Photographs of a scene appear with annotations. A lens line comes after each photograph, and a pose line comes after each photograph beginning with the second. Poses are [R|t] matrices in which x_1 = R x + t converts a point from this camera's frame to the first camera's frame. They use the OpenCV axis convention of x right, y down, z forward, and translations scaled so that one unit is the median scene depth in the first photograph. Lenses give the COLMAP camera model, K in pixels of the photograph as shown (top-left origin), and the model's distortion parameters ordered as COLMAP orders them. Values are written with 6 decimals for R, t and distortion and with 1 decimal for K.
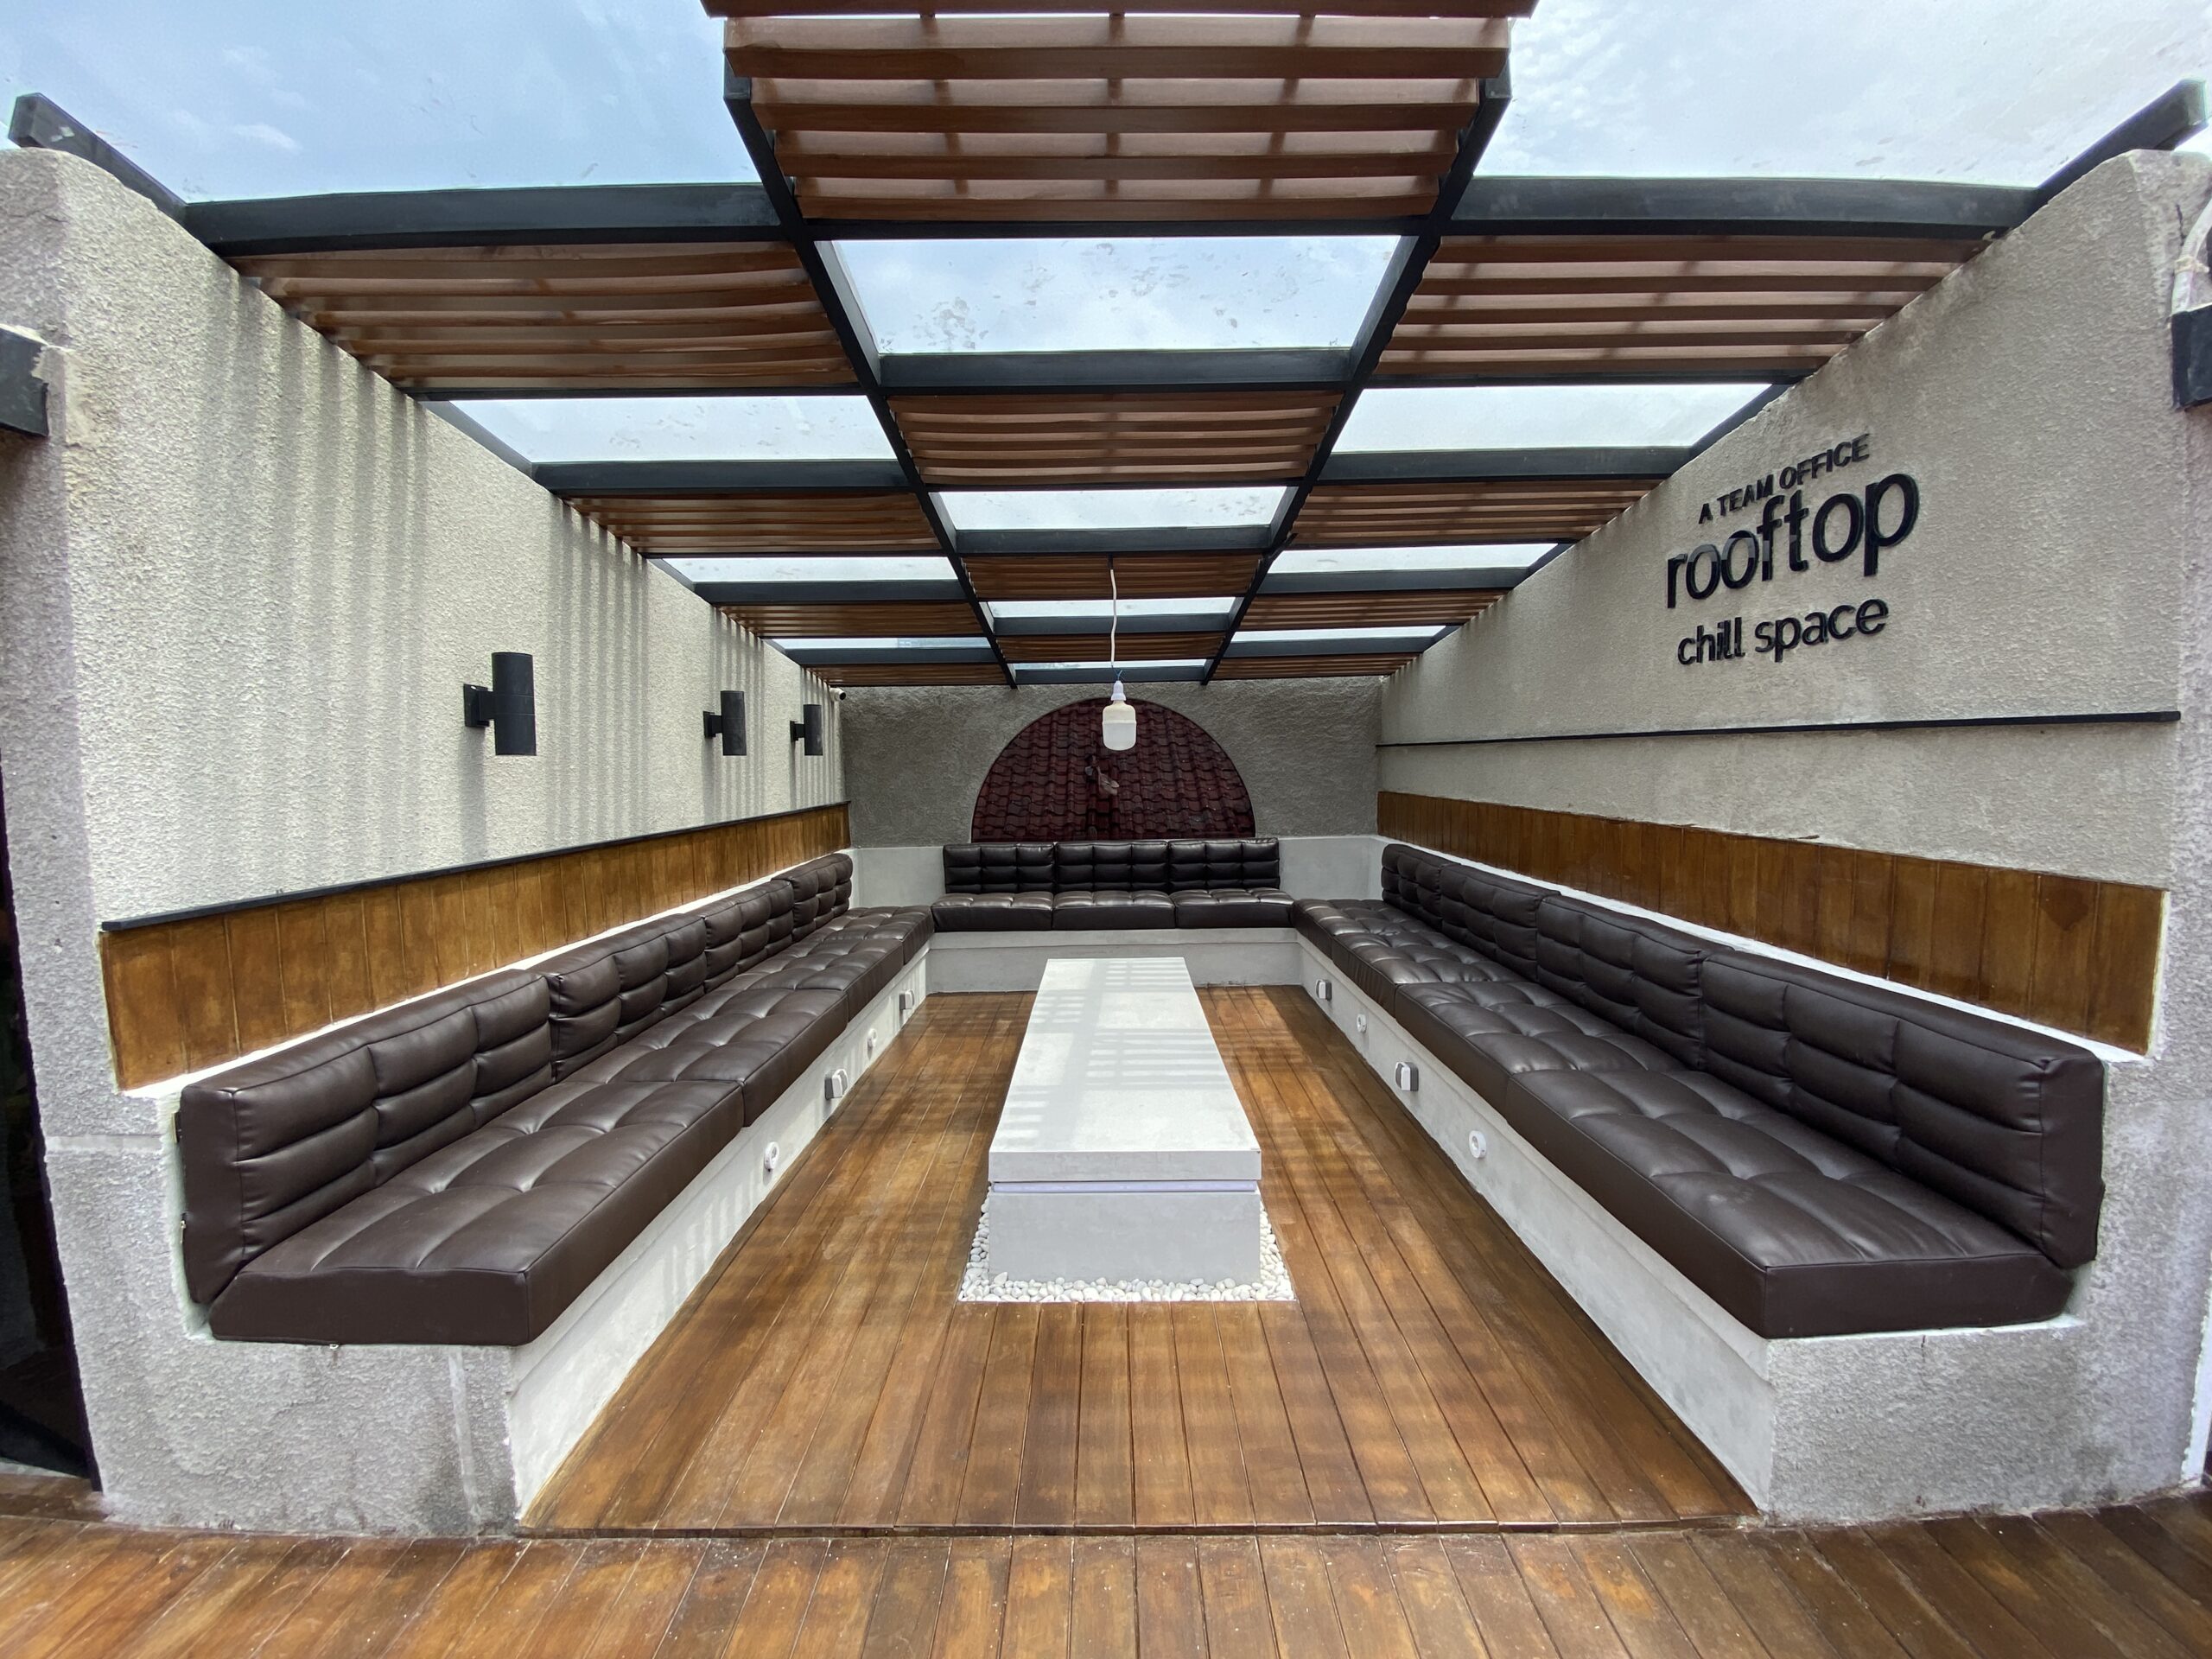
lens RADIAL K [[926.7, 0, 1117.2], [0, 926.7, 834.1], [0, 0, 1]] dist [0.015166, -0.015809]
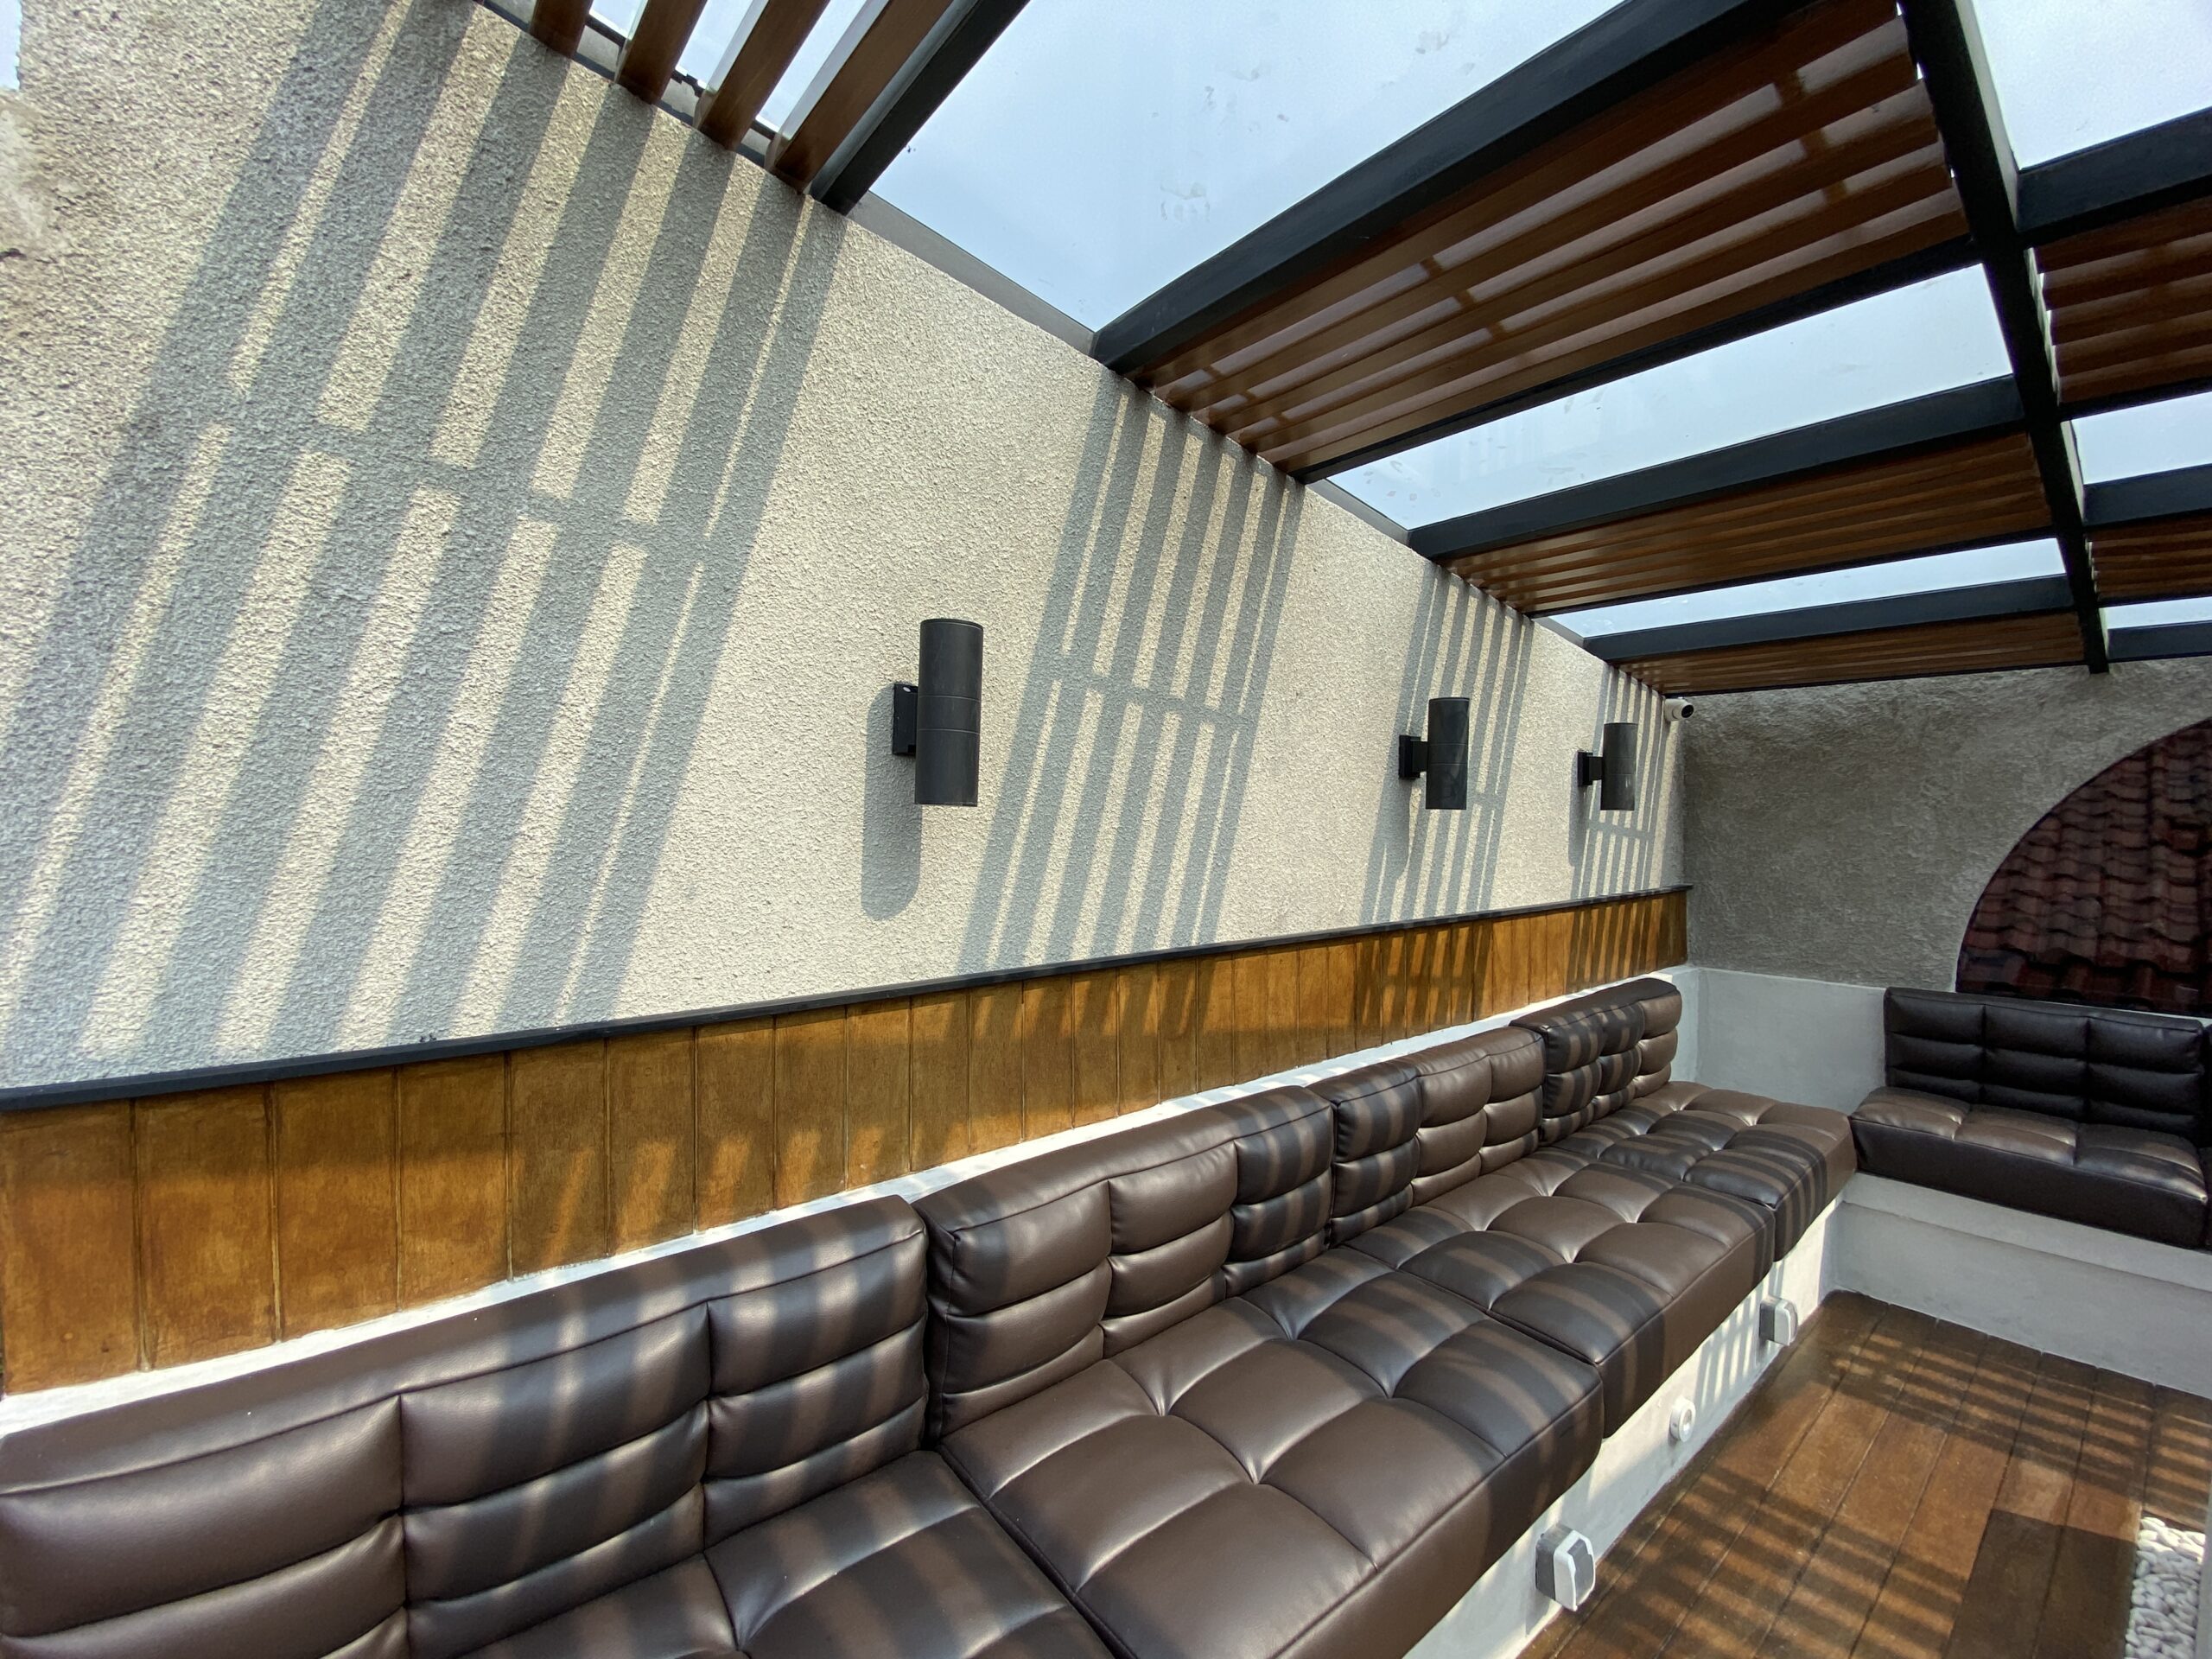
lens RADIAL K [[926.7, 0, 1117.2], [0, 926.7, 834.1], [0, 0, 1]] dist [0.015166, -0.015809]
pose [[0.644559, 0.038156, -0.763602, -0.075665], [-0.078793, 0.996751, -0.016703, -0.032426], [0.760484, 0.070932, 0.645471, 0.355026]]
